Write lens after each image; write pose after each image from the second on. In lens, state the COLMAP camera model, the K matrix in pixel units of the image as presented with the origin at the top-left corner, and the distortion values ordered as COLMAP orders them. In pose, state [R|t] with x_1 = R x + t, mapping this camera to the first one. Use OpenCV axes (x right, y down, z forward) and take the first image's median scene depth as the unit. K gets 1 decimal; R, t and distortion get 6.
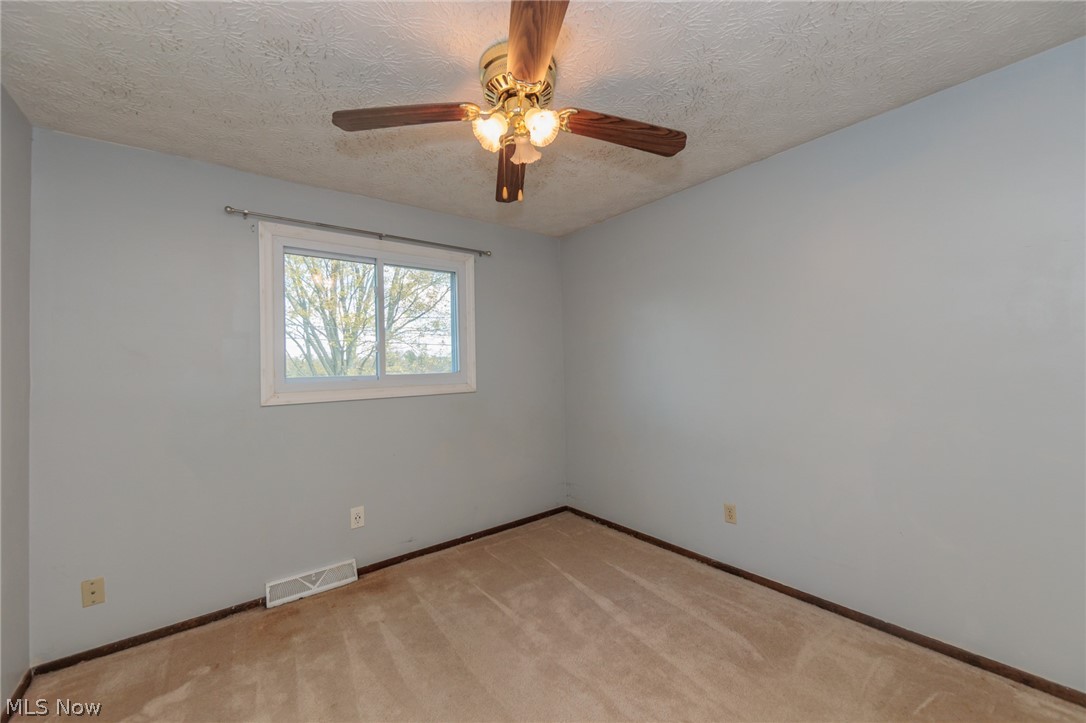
lens RADIAL K [[438.5, 0, 548.7], [0, 438.5, 358.2], [0, 0, 1]] dist [-0.000181, -0.000017]
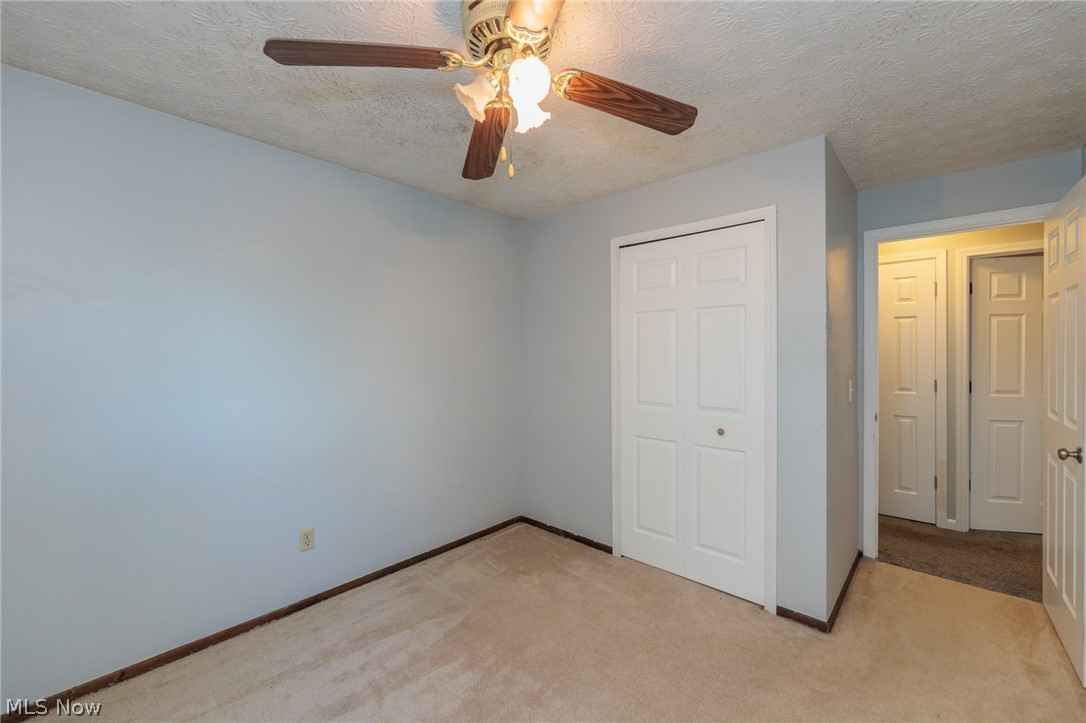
lens RADIAL K [[444.3, 0, 546.0], [0, 444.3, 361.1], [0, 0, 1]] dist [0.000251, 0.000018]
pose [[-0.200275, 0.023119, 0.979467, -0.662056], [-0.008864, 0.999638, -0.025407, 0.022757], [-0.979700, -0.013771, -0.199997, 0.852744]]
